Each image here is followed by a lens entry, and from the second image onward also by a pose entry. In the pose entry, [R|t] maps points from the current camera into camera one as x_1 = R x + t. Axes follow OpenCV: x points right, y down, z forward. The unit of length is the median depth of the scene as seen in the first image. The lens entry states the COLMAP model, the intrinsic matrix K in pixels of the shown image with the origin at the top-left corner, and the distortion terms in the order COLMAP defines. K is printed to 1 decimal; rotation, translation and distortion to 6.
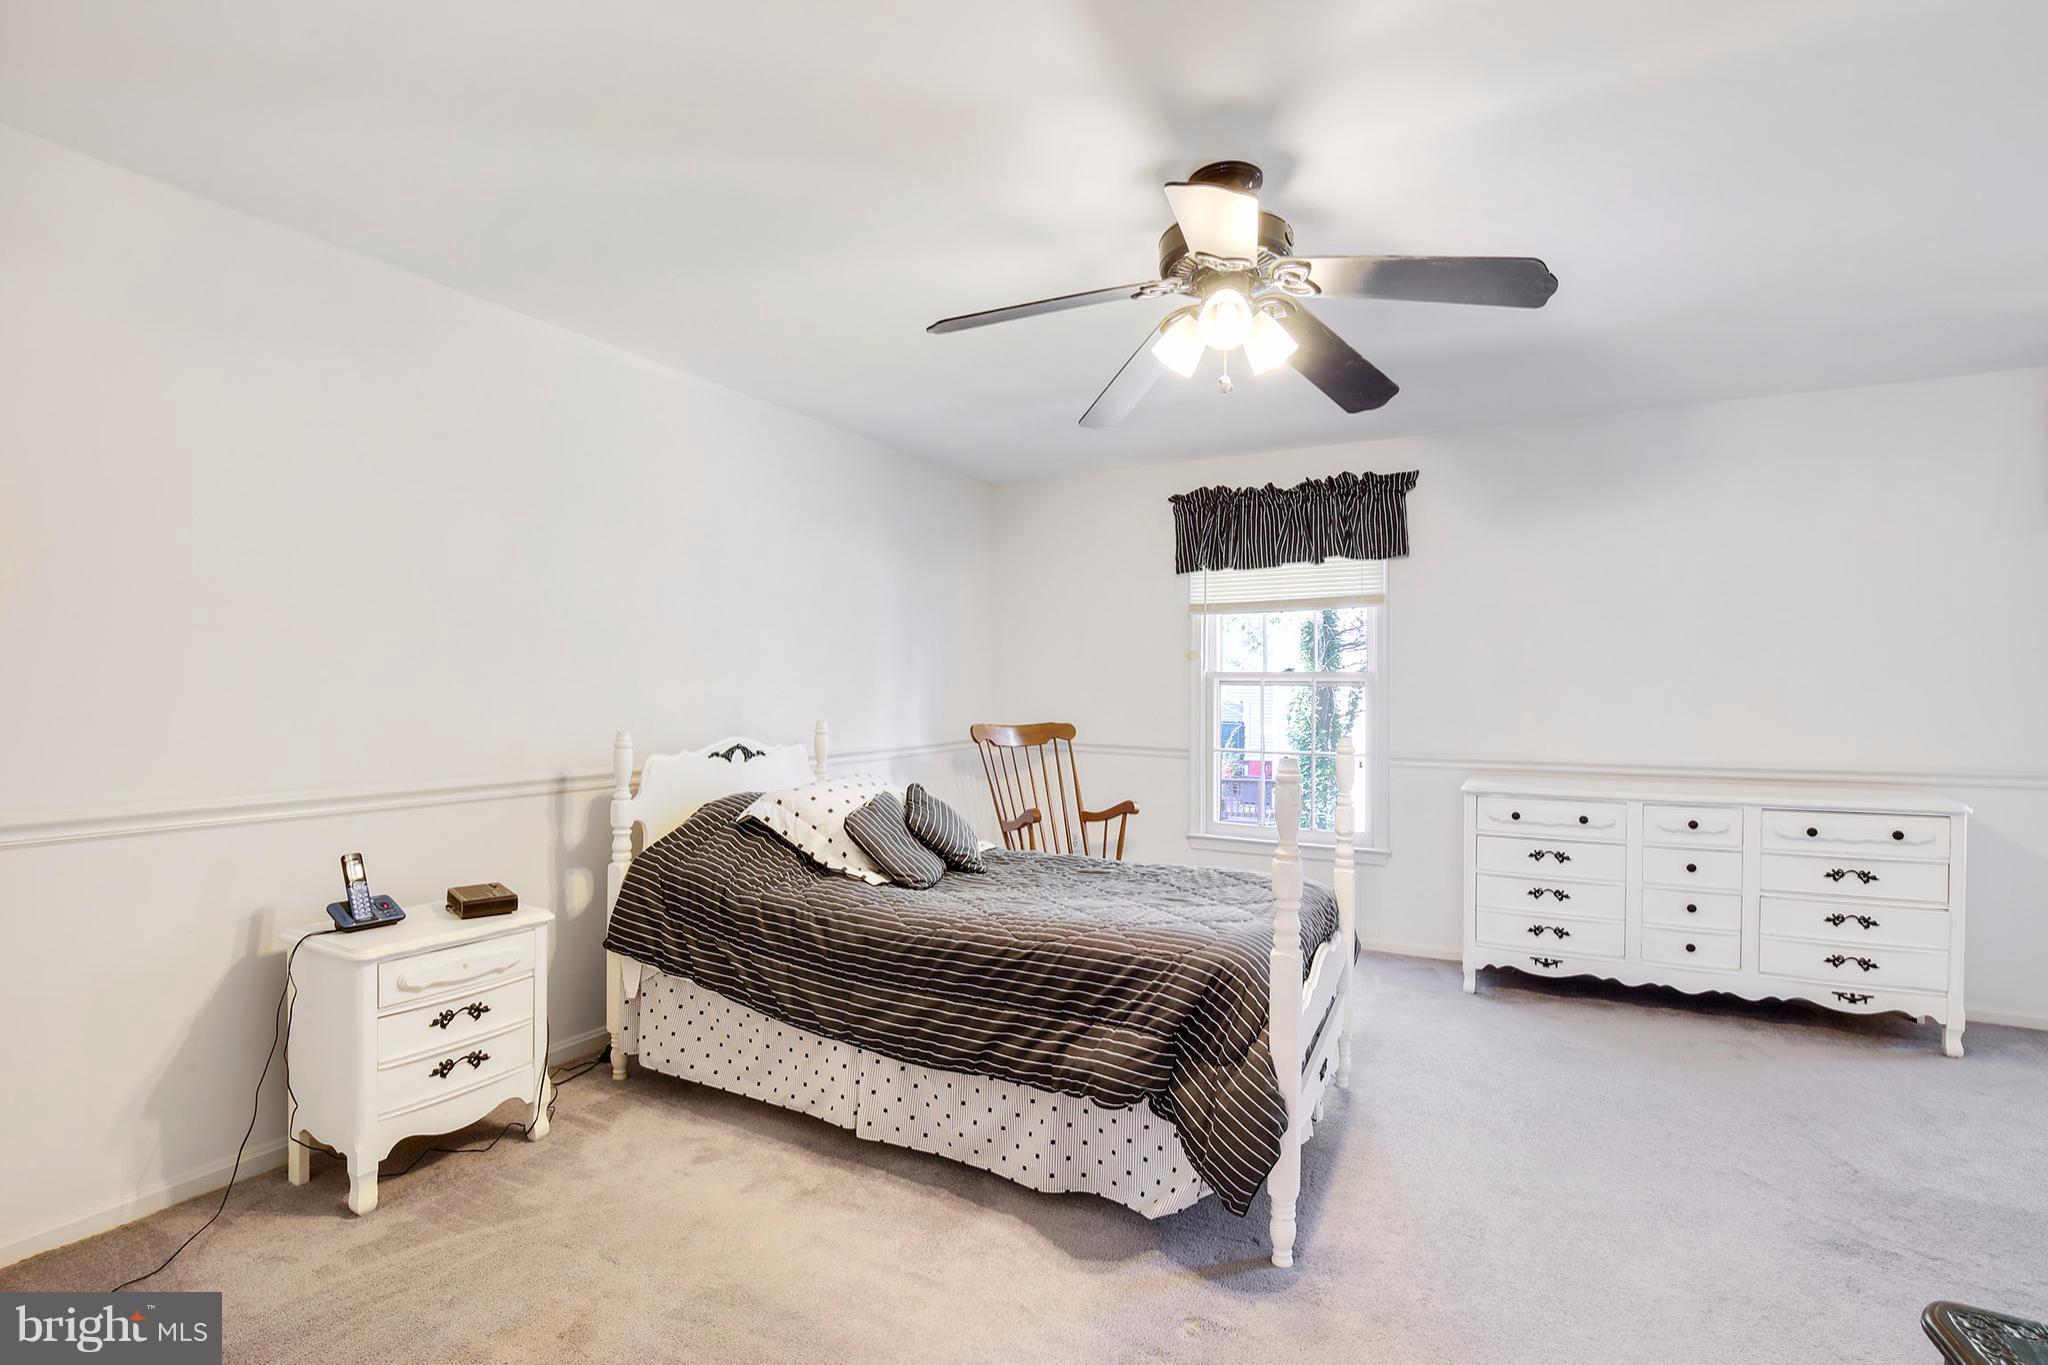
lens RADIAL K [[961.1, 0, 1016.4], [0, 961.1, 696.0], [0, 0, 1]] dist [-0.029315, 0.000638]
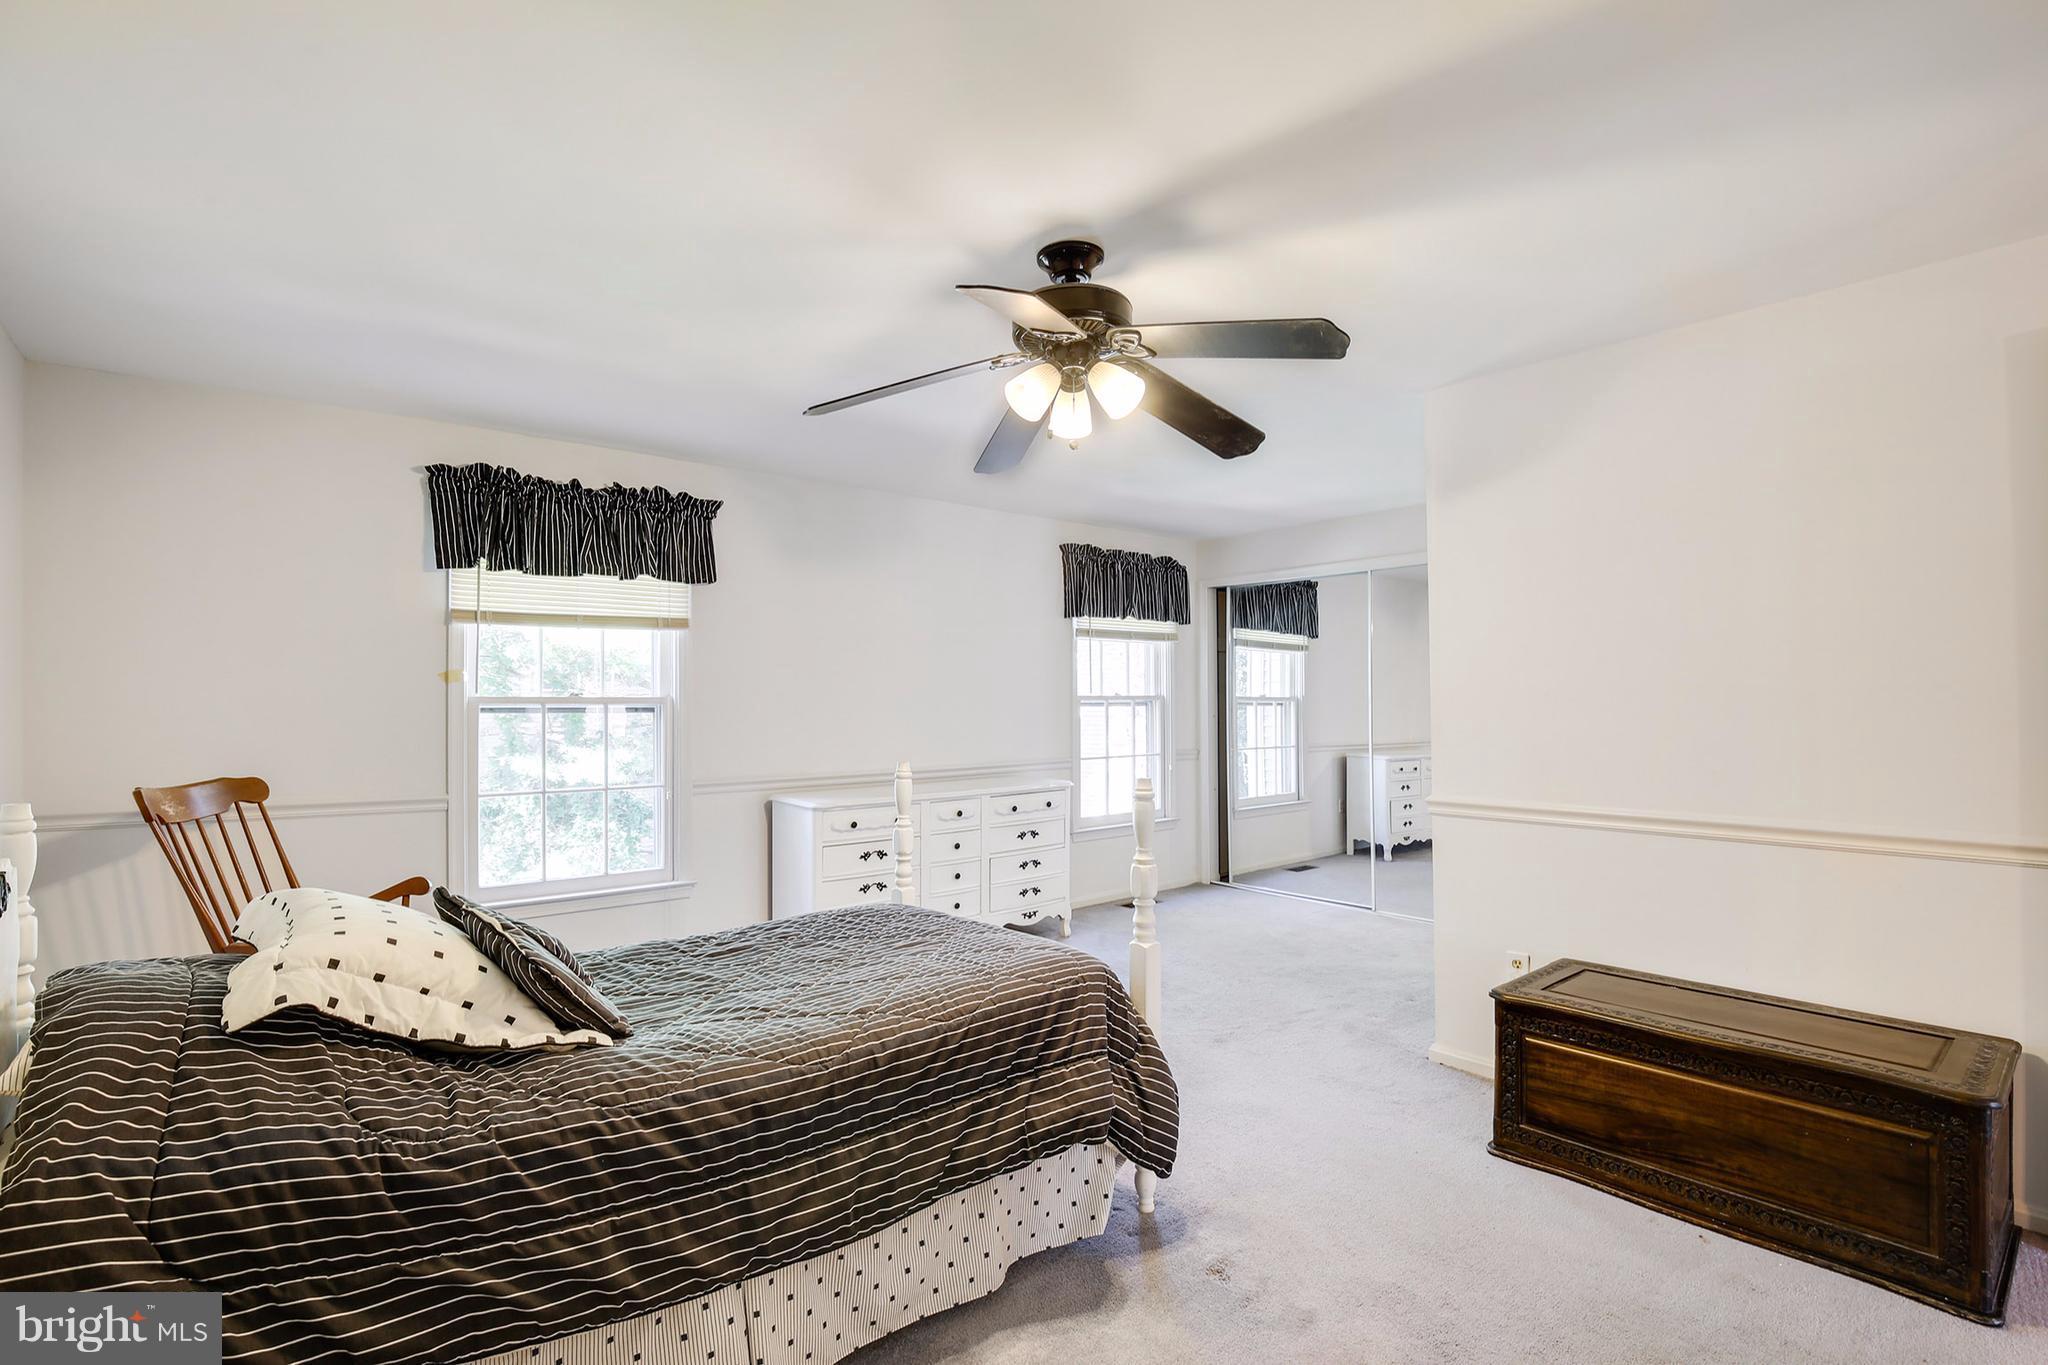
lens RADIAL K [[961.1, 0, 1016.4], [0, 961.1, 696.0], [0, 0, 1]] dist [-0.029315, 0.000638]
pose [[0.339922, 0.002866, 0.940449, -0.599317], [0.015439, 0.999844, -0.008627, -0.020209], [-0.940327, 0.017452, 0.339824, 0.500362]]
